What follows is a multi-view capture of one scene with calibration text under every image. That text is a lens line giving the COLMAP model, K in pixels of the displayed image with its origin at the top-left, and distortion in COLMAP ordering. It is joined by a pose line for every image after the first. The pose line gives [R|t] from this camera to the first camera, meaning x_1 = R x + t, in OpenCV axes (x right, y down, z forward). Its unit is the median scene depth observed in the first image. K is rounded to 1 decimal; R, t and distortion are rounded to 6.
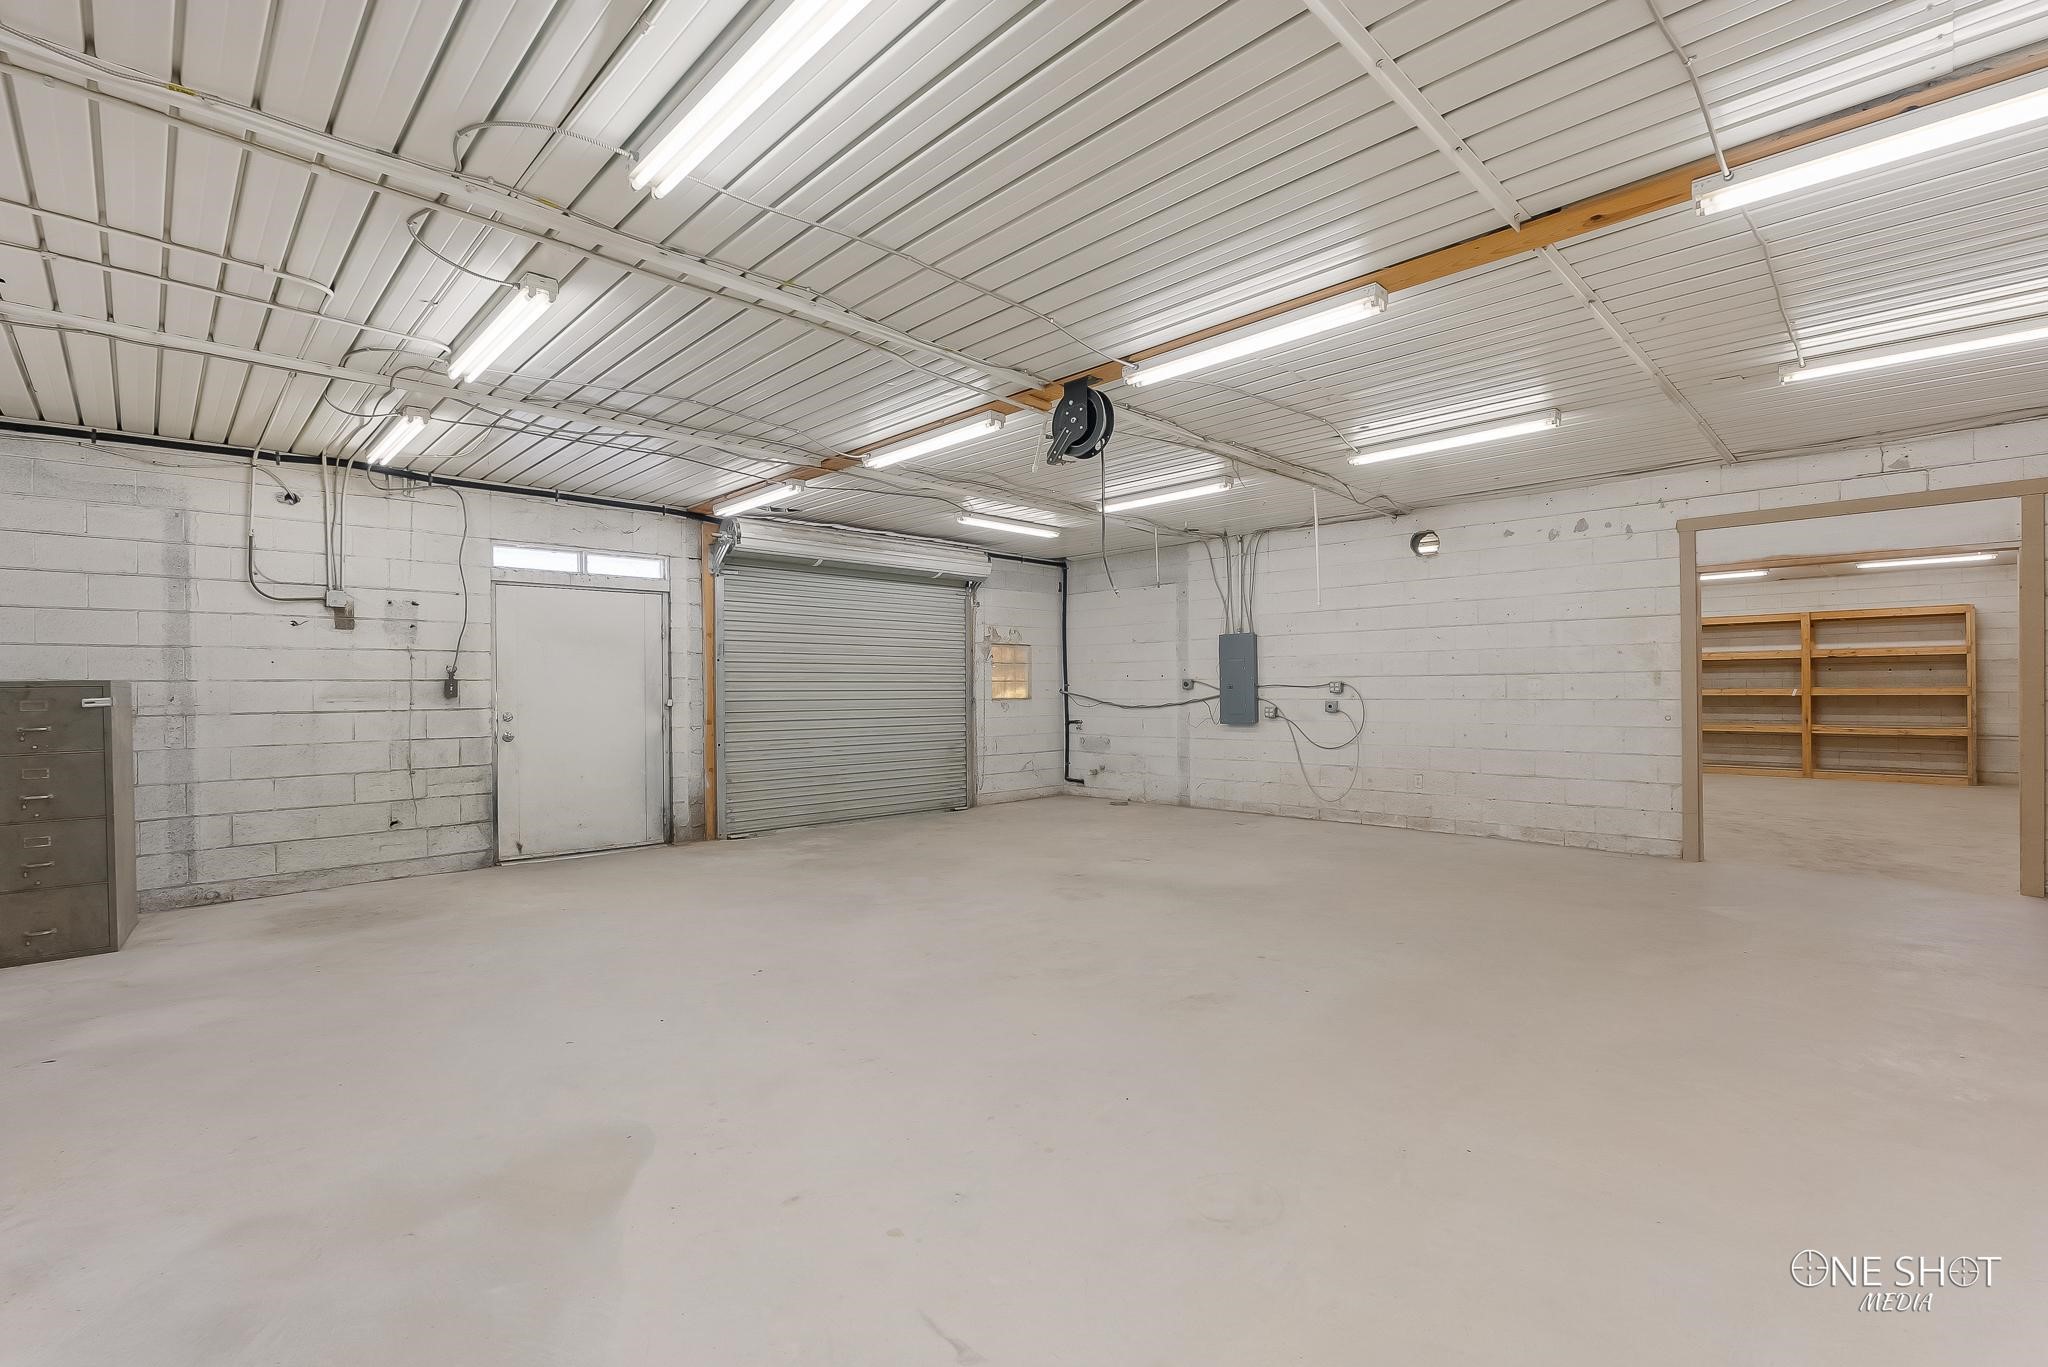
lens RADIAL K [[909.2, 0, 1031.3], [0, 909.2, 690.3], [0, 0, 1]] dist [-0.005792, 0.000255]
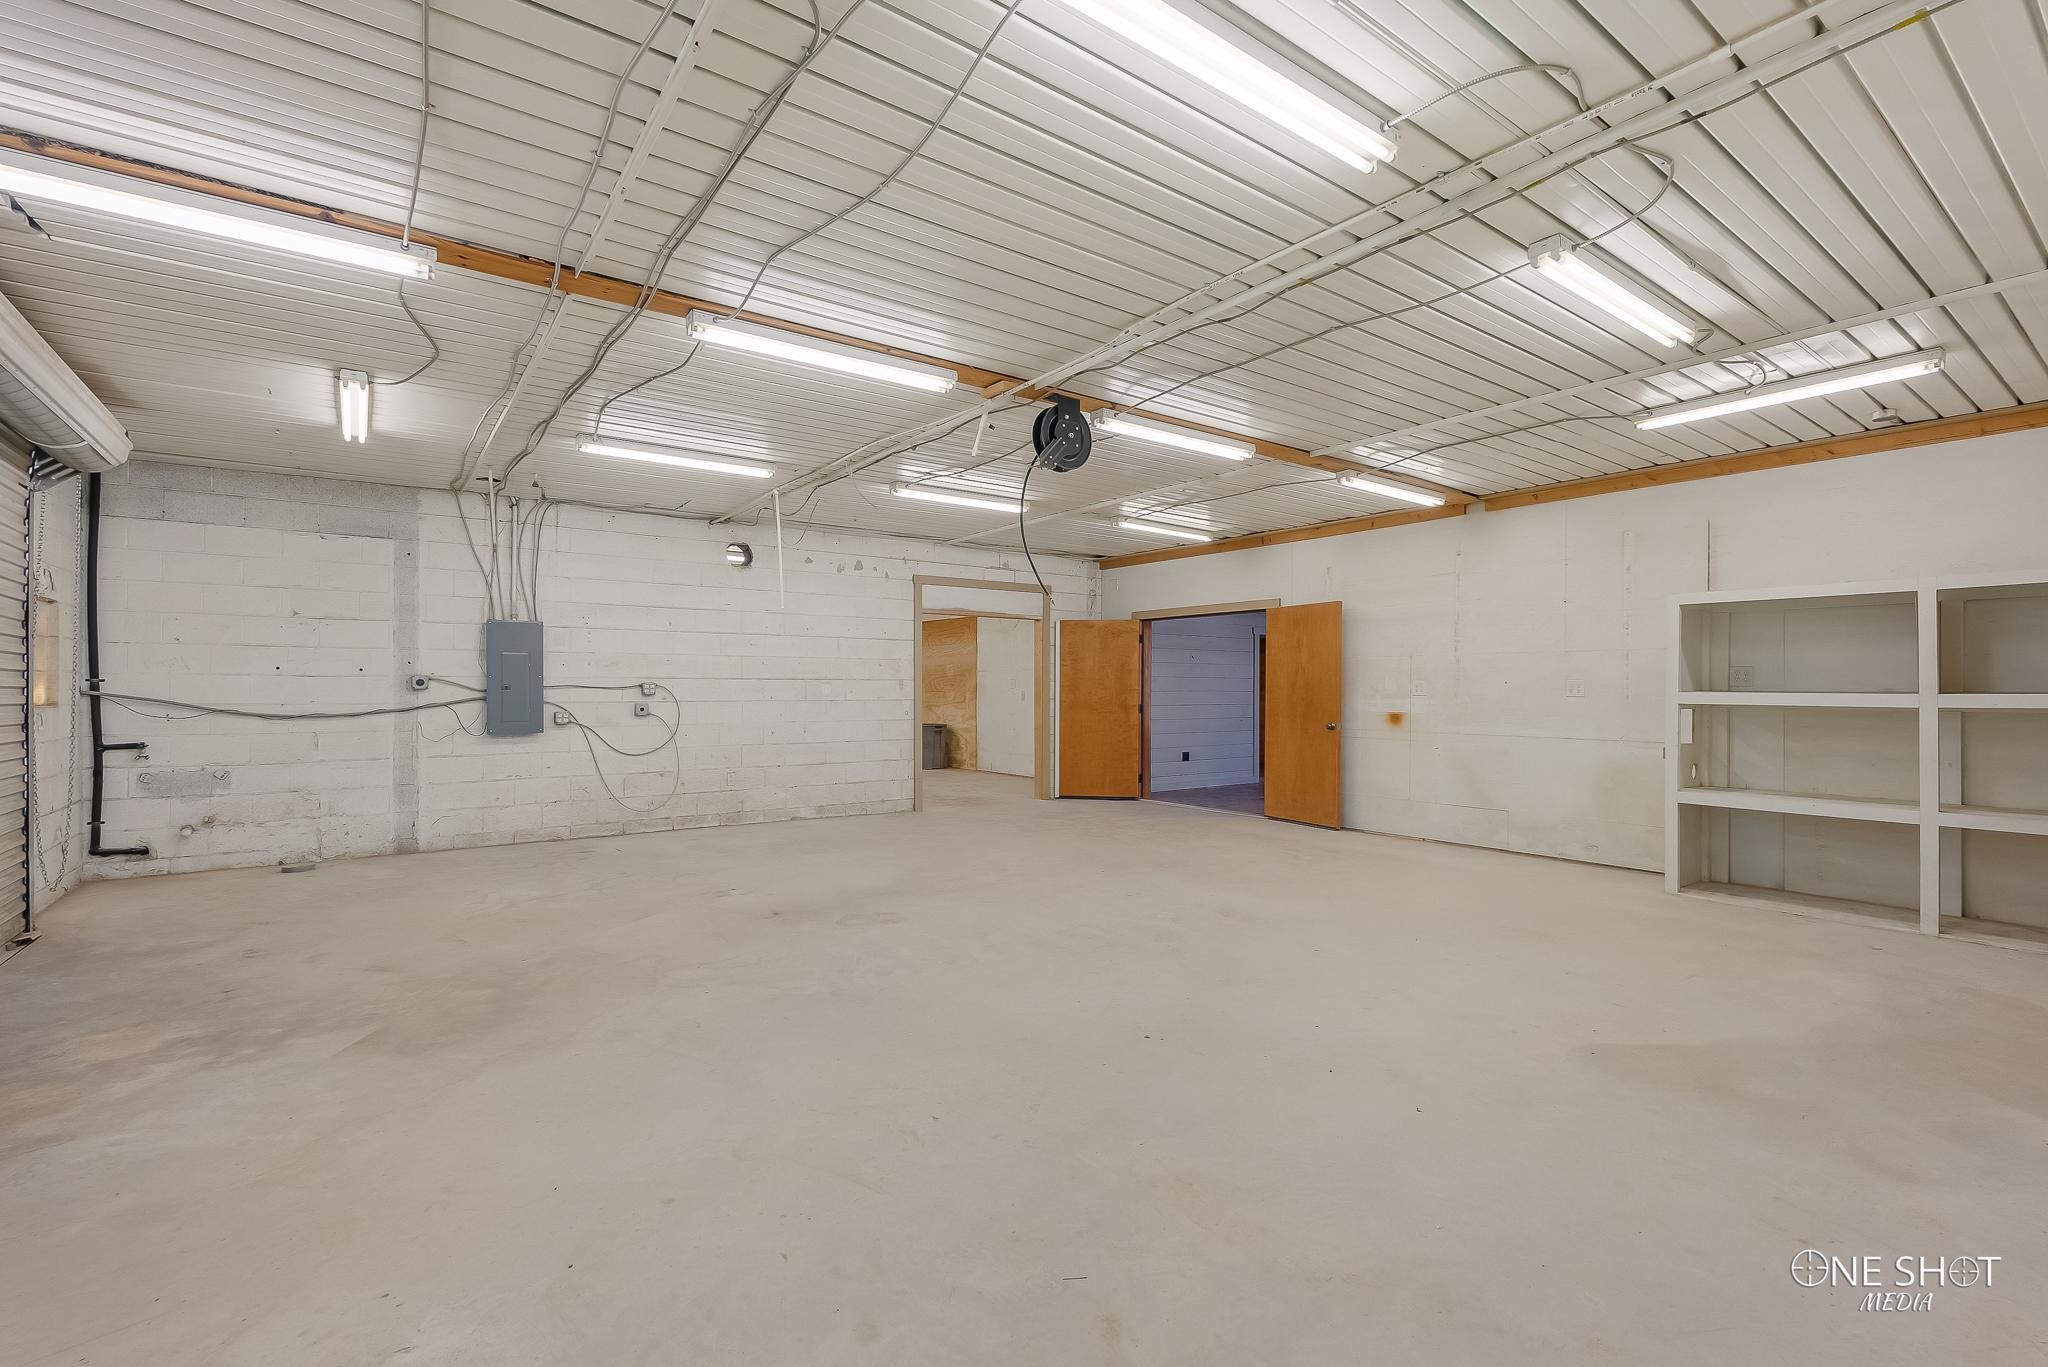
lens RADIAL K [[909.2, 0, 1029.7], [0, 909.2, 684.8], [0, 0, 1]] dist [-0.005792, 0.000255]
pose [[0.151309, 0.014087, 0.988386, -0.484641], [-0.001107, 0.999900, -0.014082, 0.004843], [-0.988486, 0.001036, 0.151309, 0.427928]]
